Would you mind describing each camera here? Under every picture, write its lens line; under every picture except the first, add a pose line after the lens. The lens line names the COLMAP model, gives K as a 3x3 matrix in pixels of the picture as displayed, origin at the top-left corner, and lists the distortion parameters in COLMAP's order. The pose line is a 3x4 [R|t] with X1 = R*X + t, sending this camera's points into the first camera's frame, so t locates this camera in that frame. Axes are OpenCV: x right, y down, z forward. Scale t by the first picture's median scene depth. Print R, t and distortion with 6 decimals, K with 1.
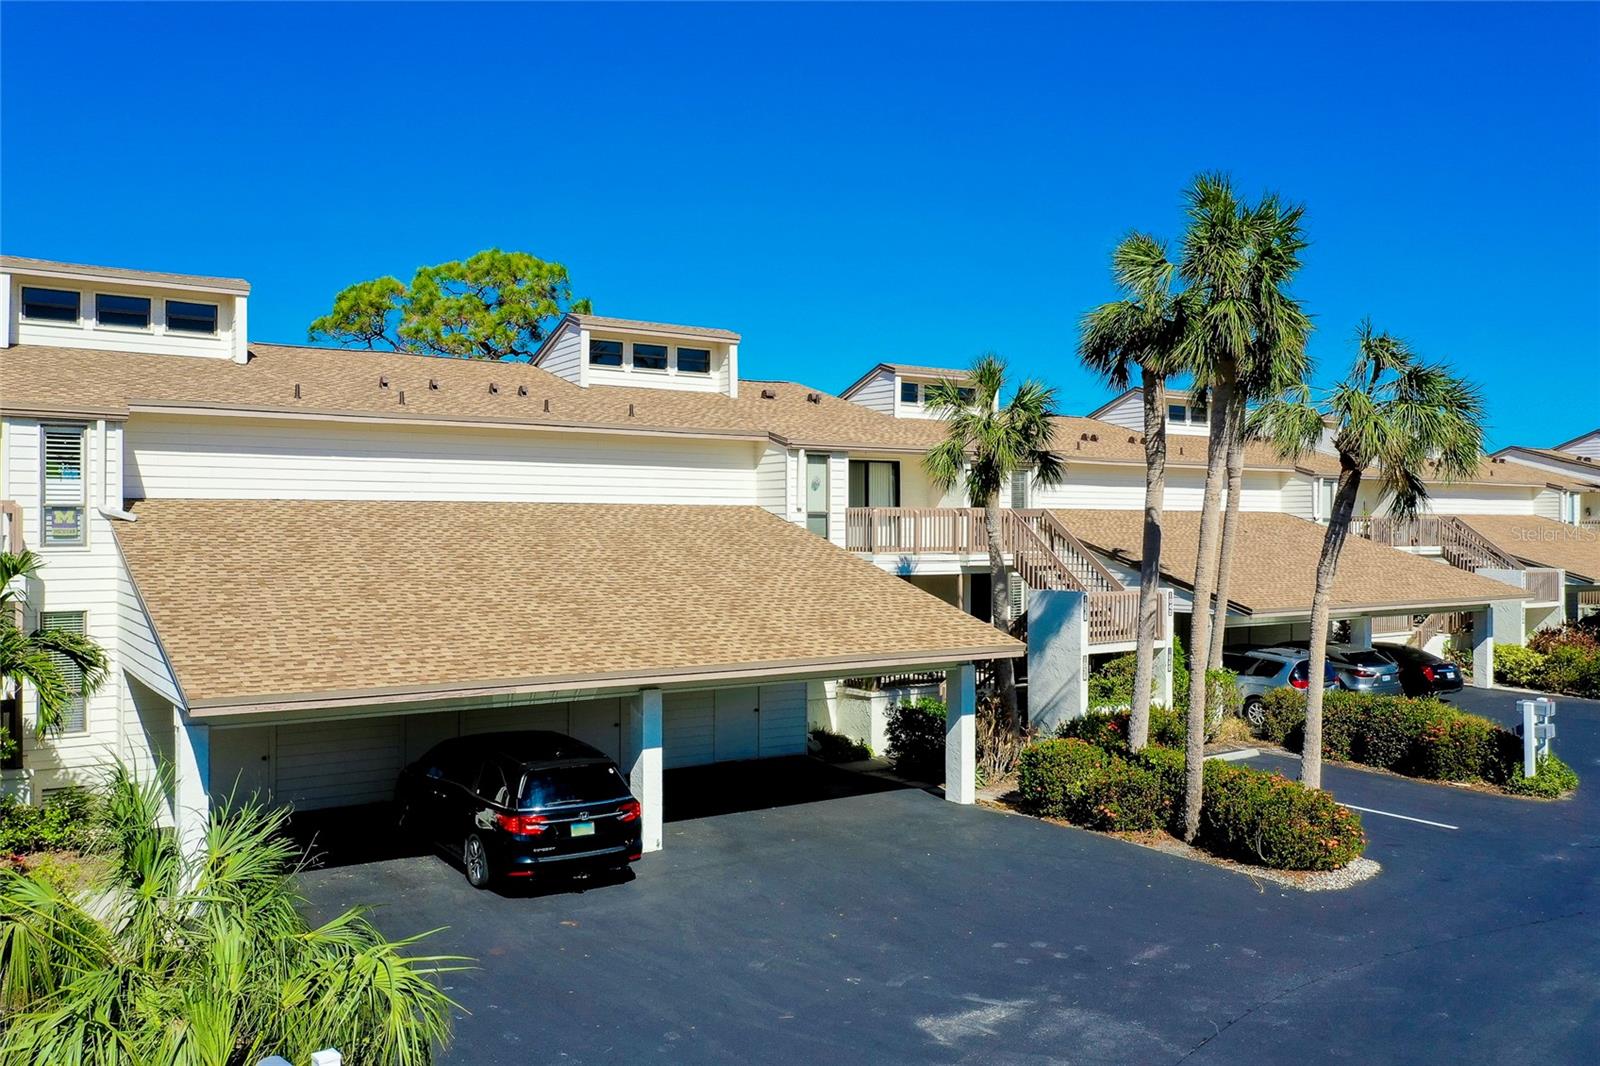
lens RADIAL K [[1257.7, 0, 806.1], [0, 1257.7, 529.6], [0, 0, 1]] dist [-0.000596, 0.001194]
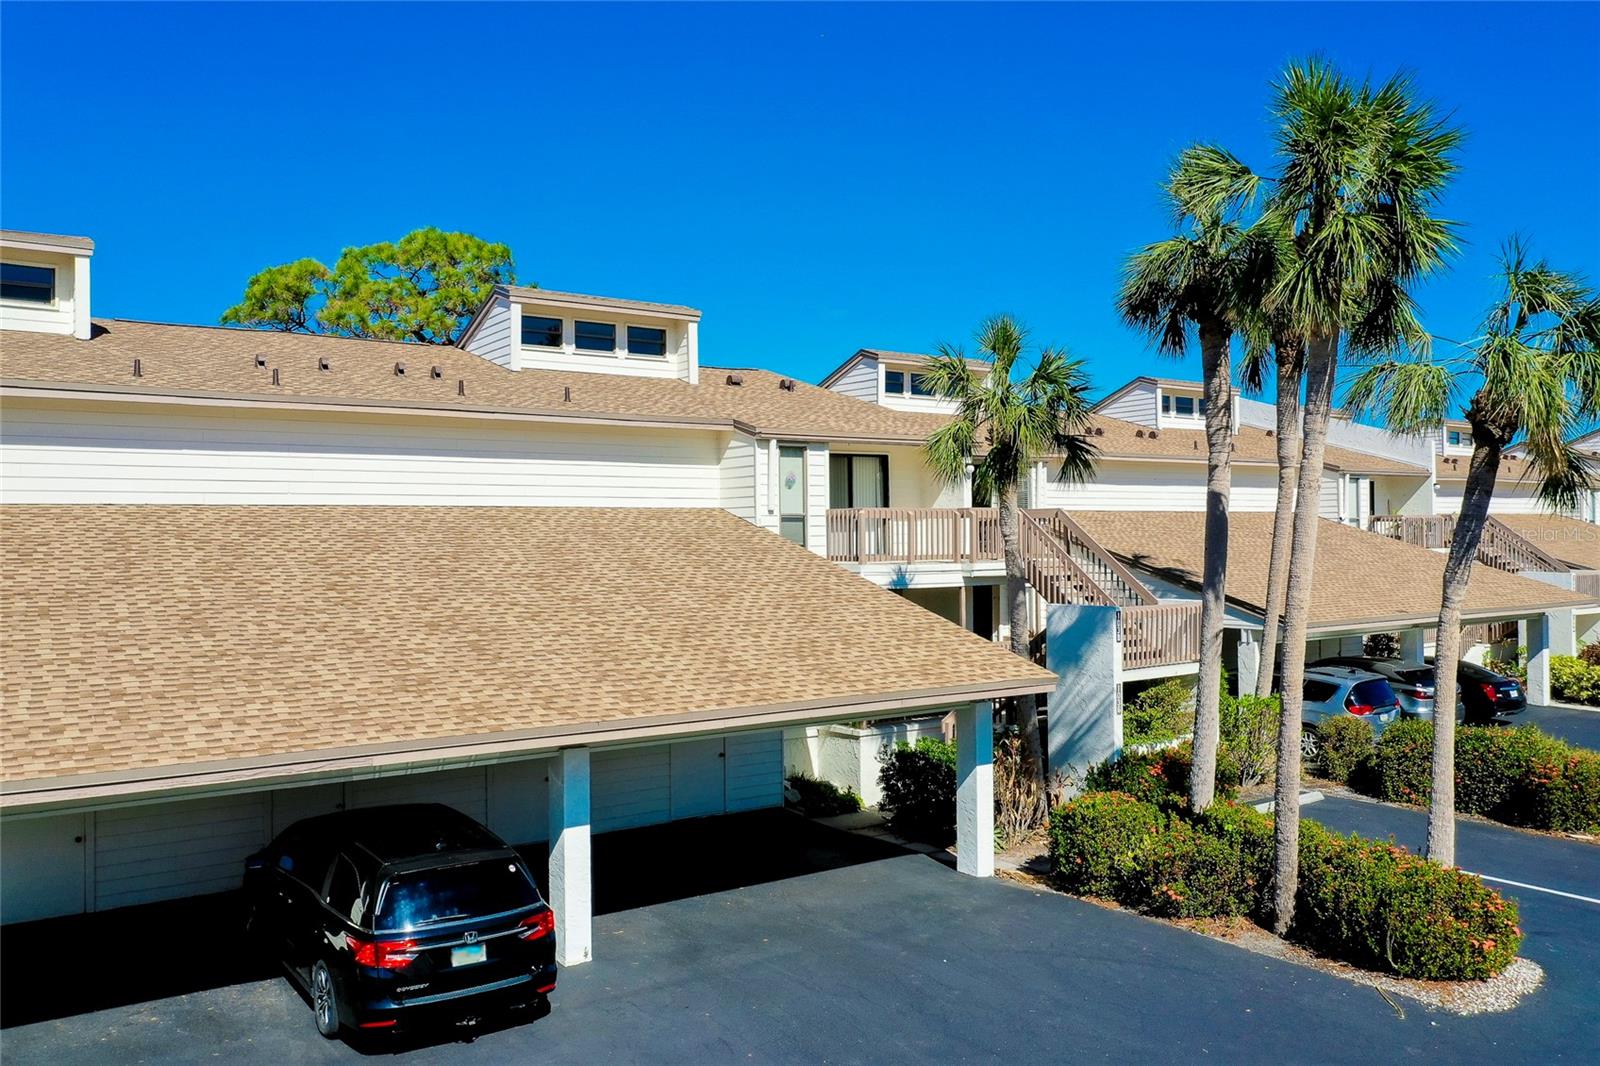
lens RADIAL K [[1257.7, 0, 806.1], [0, 1257.7, 529.6], [0, 0, 1]] dist [-0.000596, 0.001194]
pose [[0.999745, -0.011104, 0.019652, 0.001577], [0.011250, 0.999910, -0.007361, 0.002907], [-0.019568, 0.007581, 0.999780, 0.200233]]
